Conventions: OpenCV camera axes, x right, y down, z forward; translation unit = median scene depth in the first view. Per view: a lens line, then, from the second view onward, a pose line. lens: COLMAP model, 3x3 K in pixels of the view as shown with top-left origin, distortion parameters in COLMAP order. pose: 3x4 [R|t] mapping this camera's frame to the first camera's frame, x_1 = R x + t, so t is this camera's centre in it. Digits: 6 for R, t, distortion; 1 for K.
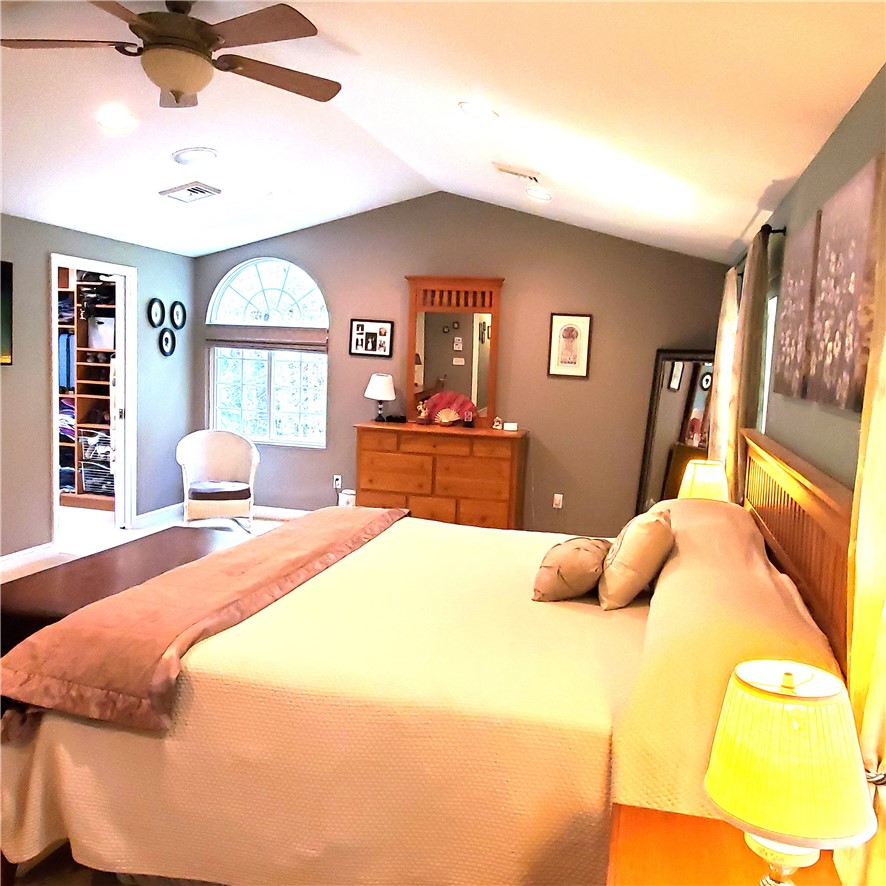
lens RADIAL K [[772.1, 0, 442.9], [0, 772.1, 437.0], [0, 0, 1]] dist [0.004277, 0.002056]
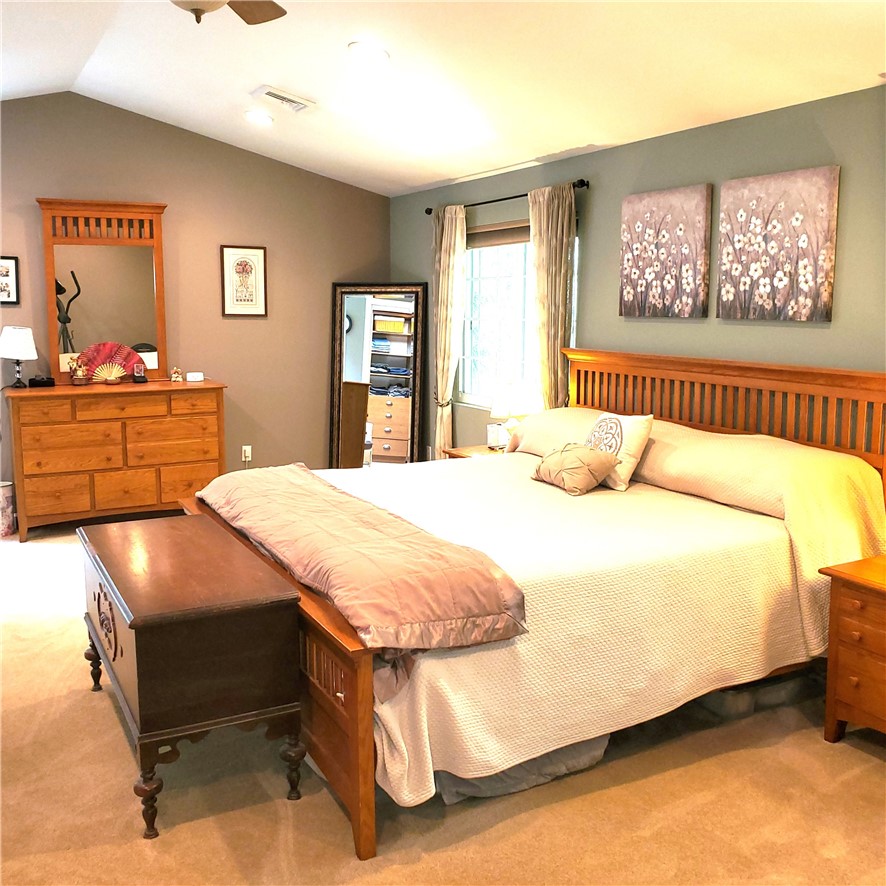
lens RADIAL K [[951.2, 0, 441.6], [0, 951.2, 445.0], [0, 0, 1]] dist [-0.008860, 0.000000]
pose [[0.738617, -0.144366, 0.658486, -0.429567], [0.102543, 0.989494, 0.101915, -0.018087], [-0.666281, -0.007753, 0.745661, 0.008835]]
